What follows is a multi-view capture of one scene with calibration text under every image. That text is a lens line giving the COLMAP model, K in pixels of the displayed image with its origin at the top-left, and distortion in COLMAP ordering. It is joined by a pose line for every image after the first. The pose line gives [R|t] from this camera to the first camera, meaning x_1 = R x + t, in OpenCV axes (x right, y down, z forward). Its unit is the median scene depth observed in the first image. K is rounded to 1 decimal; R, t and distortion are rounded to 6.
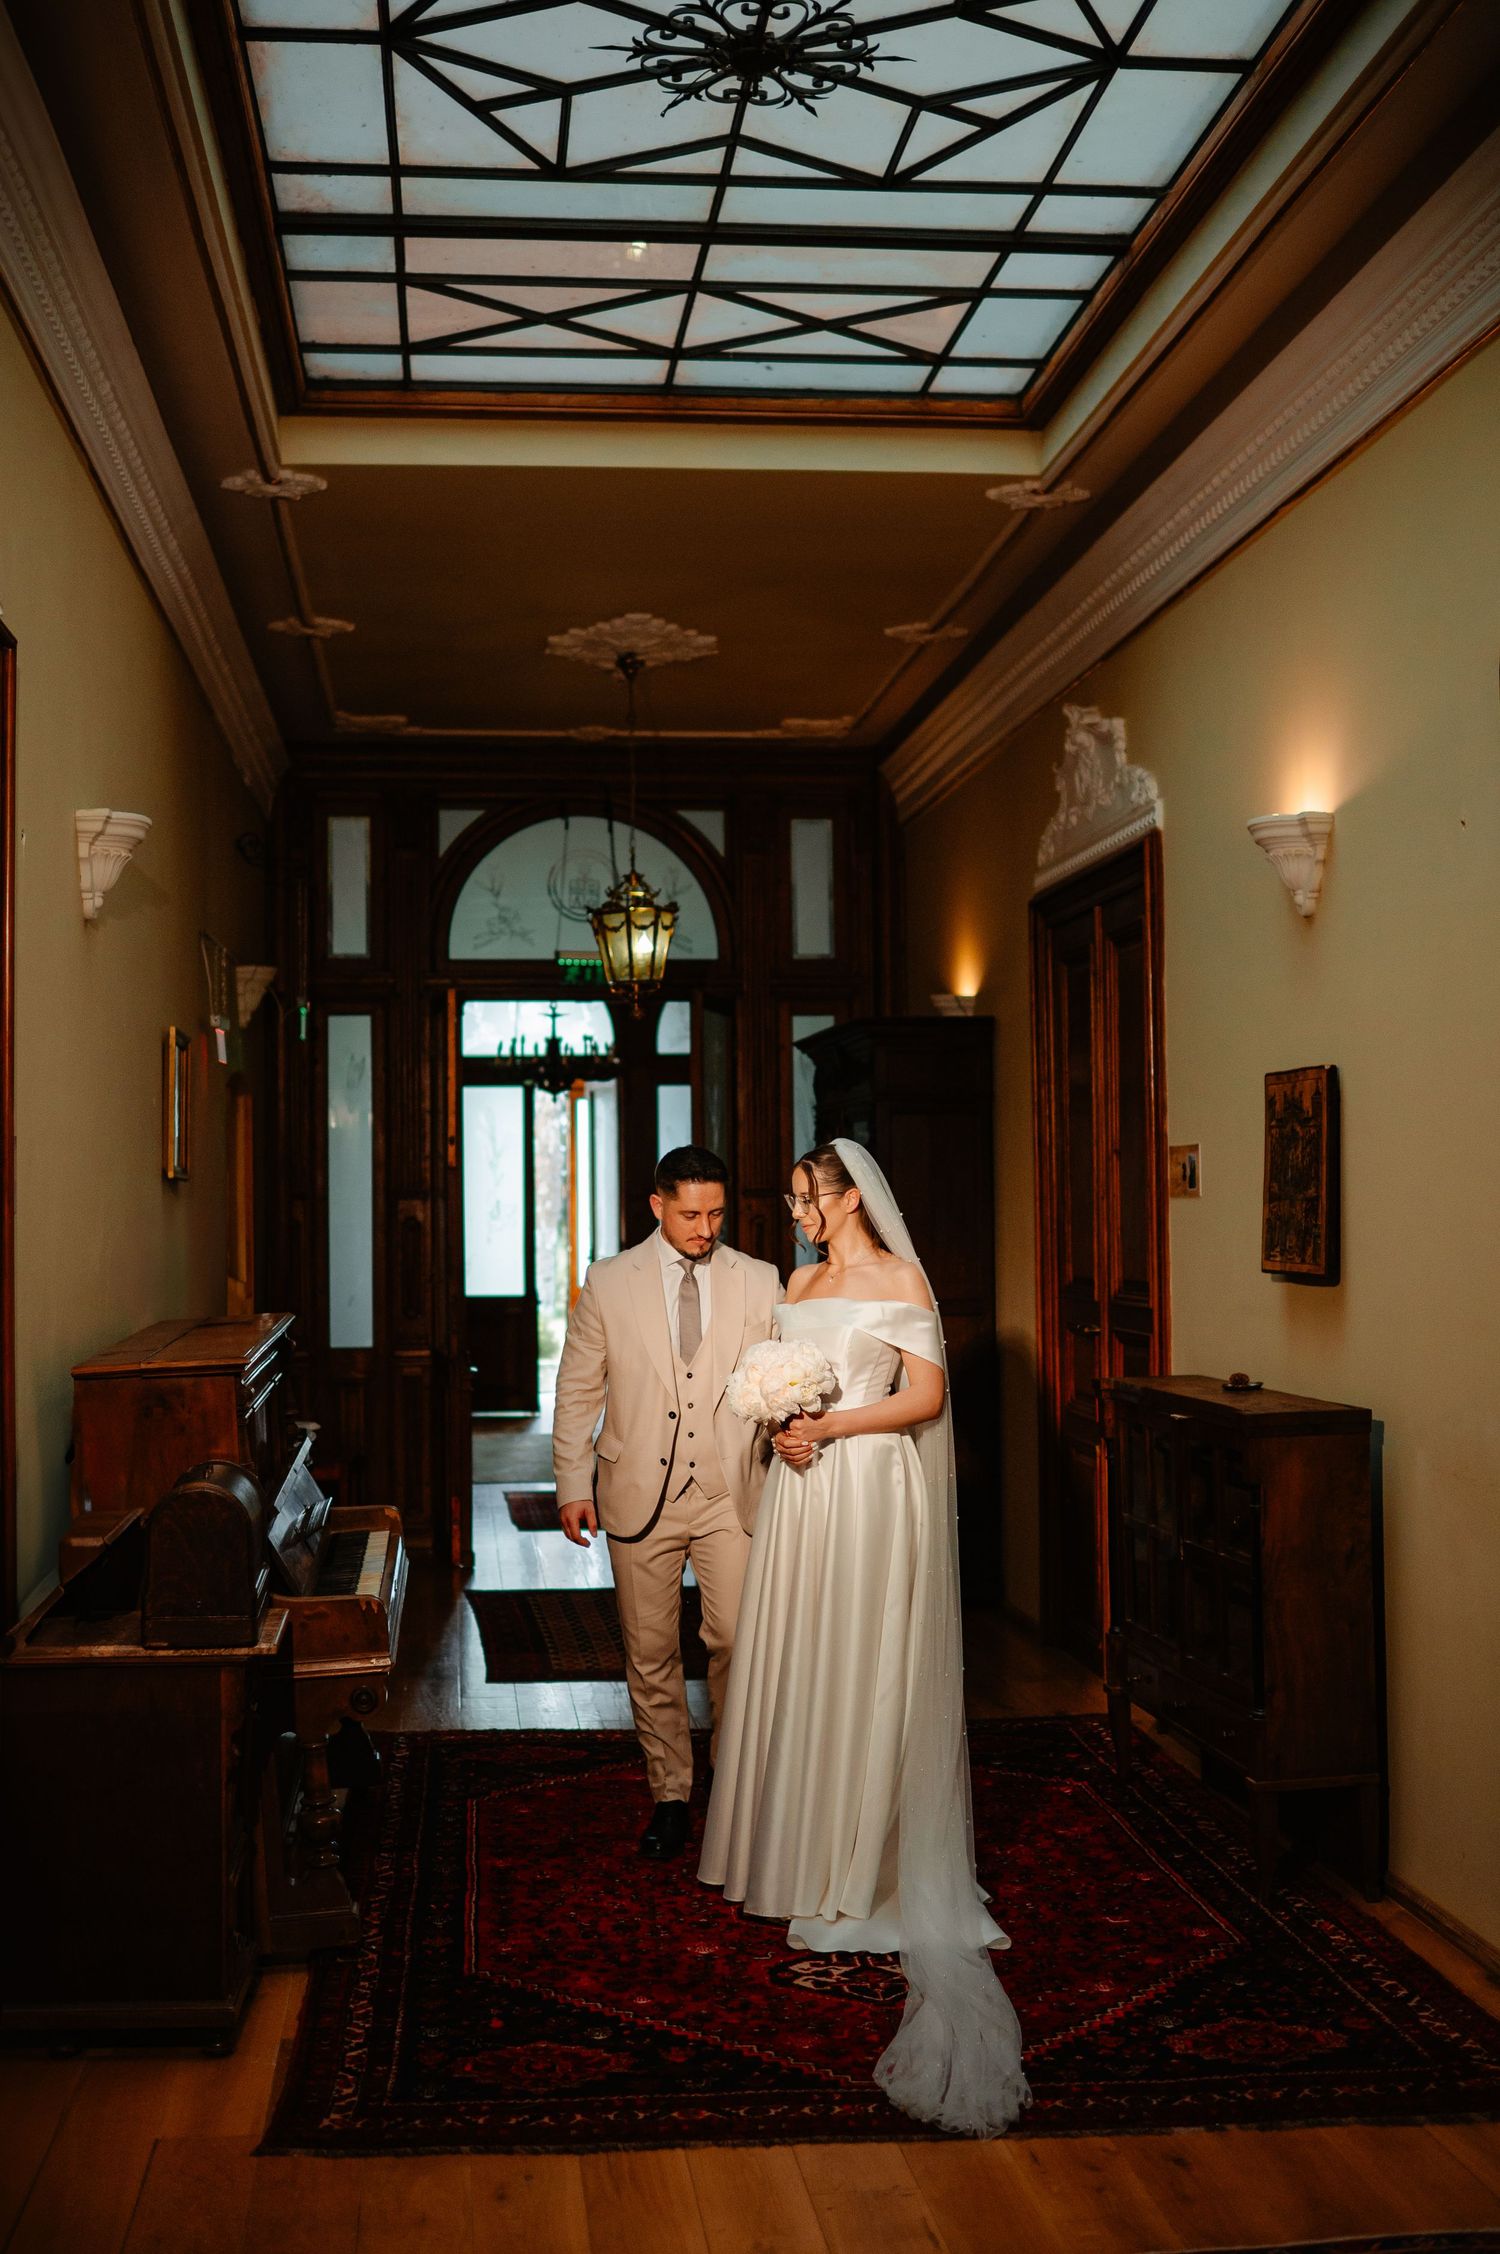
lens RADIAL K [[2543.4, 0, 738.8], [0, 2543.4, 1099.4], [0, 0, 1]] dist [-0.065172, -0.011260]
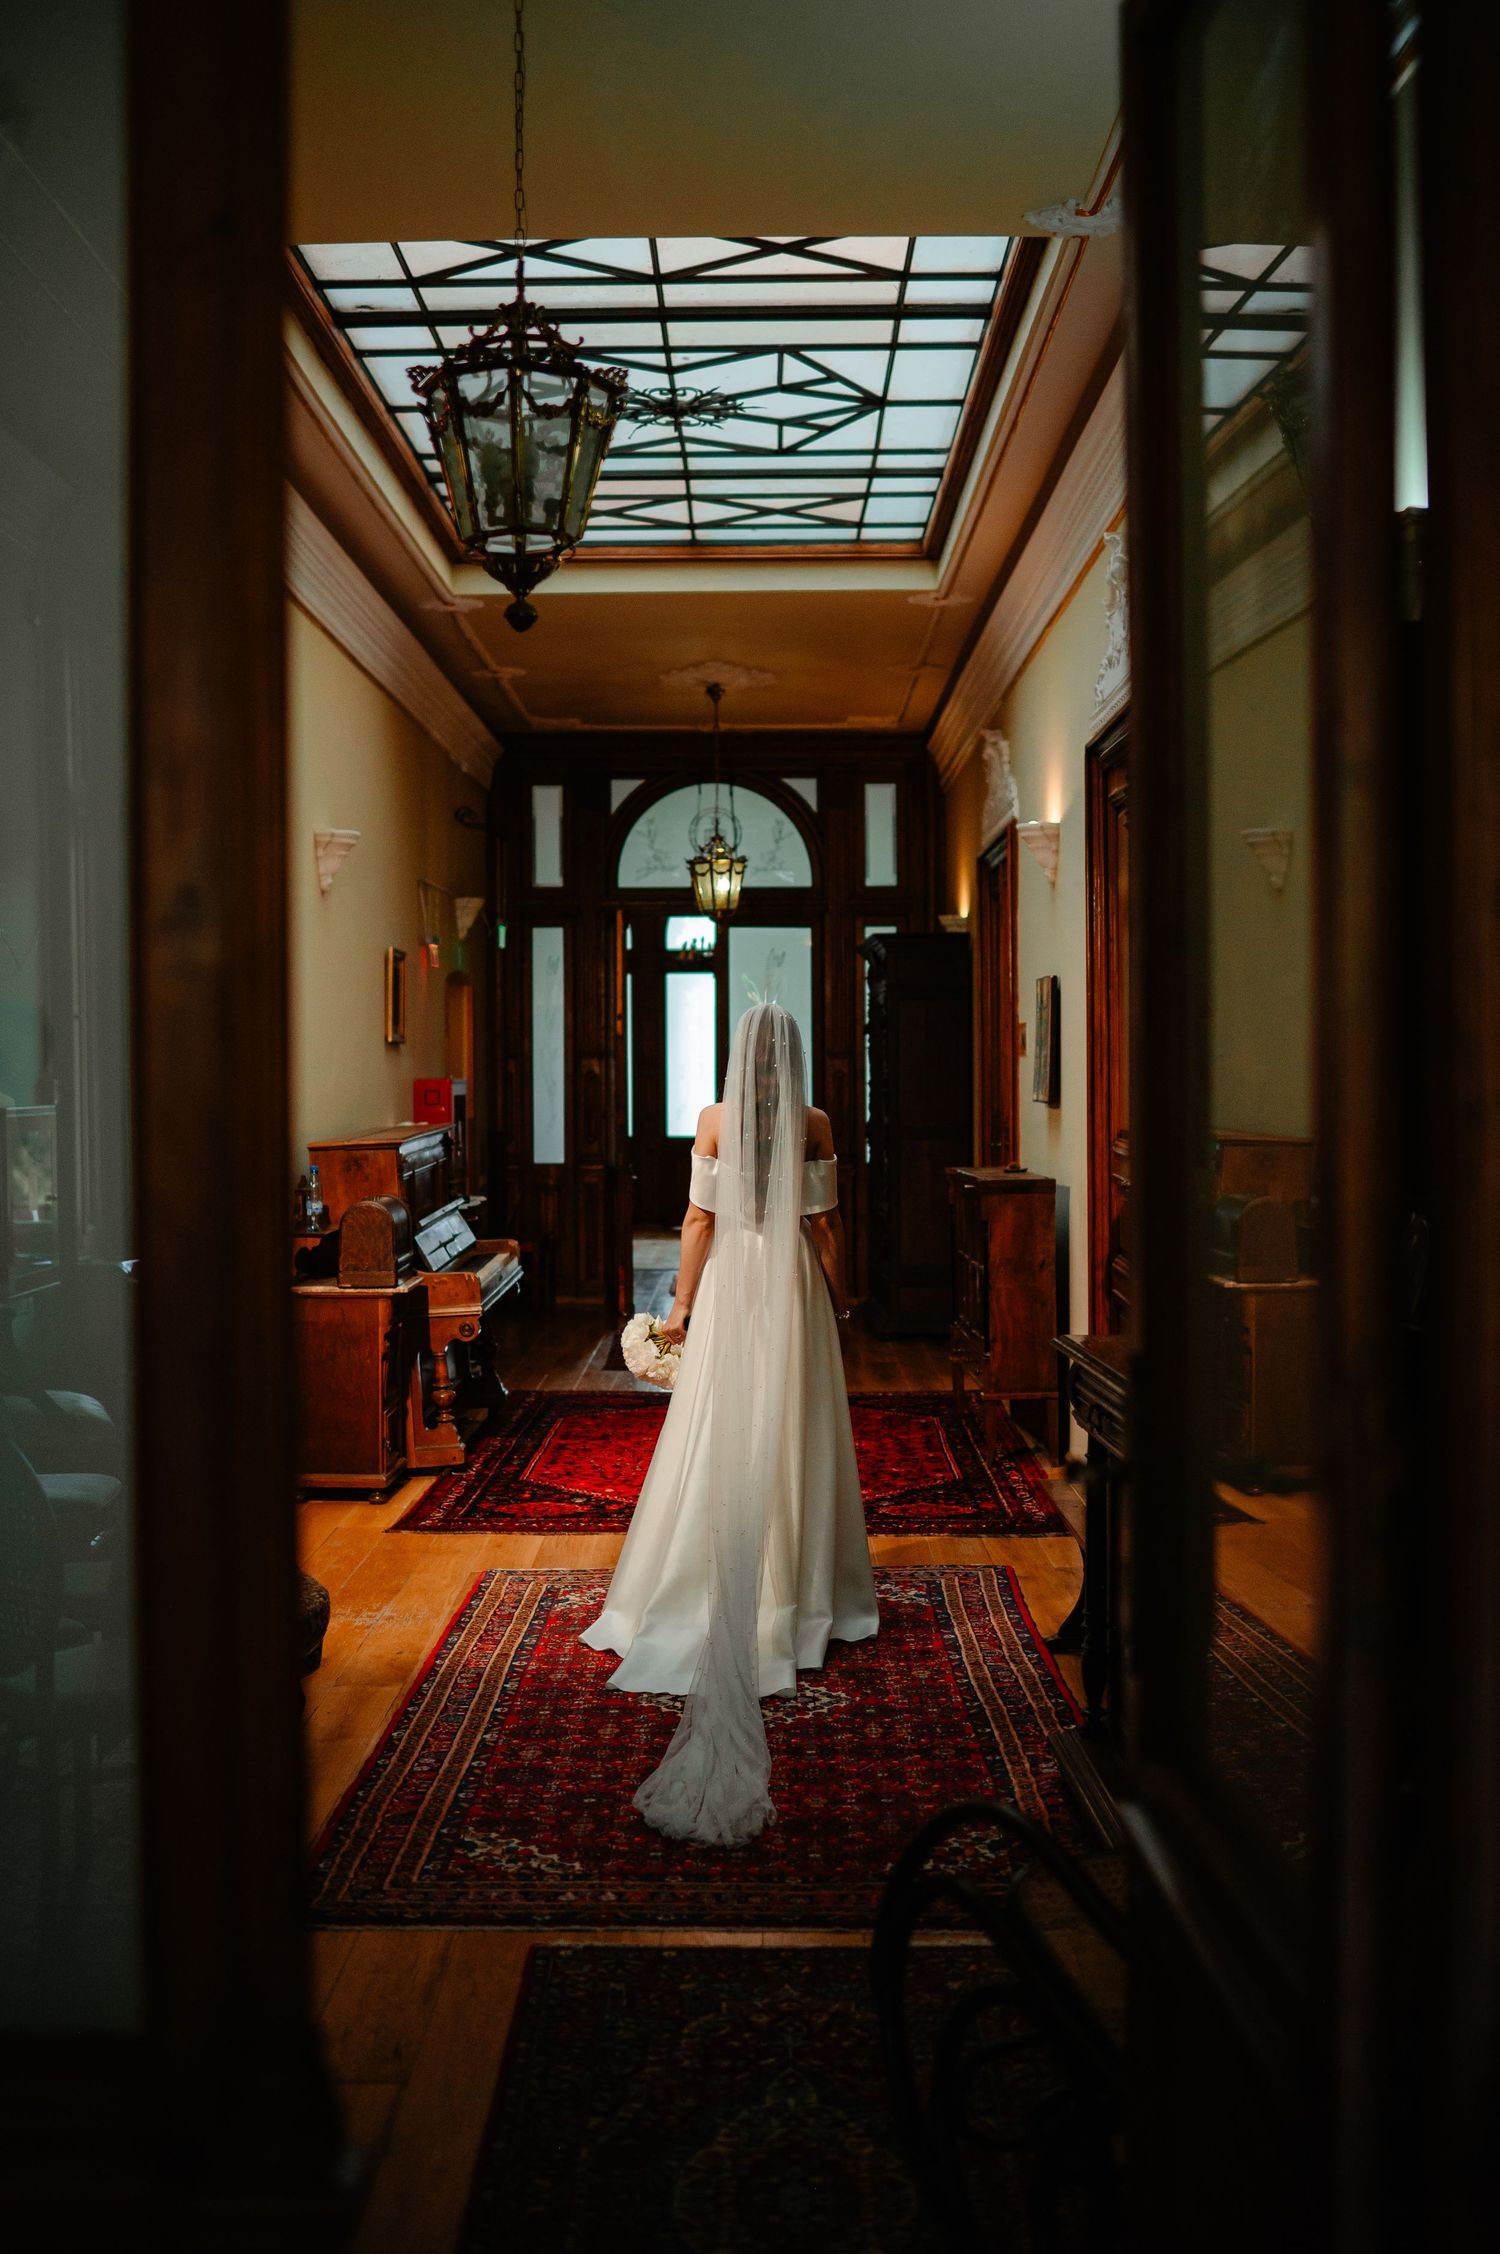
lens RADIAL K [[2321.3, 0, 762.2], [0, 2321.3, 1087.6], [0, 0, 1]] dist [-0.109400, 0.116368]
pose [[0.994070, 0.006416, -0.108556, 0.186805], [-0.001153, 0.998823, 0.048480, -0.012294], [0.108740, -0.048068, 0.992907, -0.475646]]
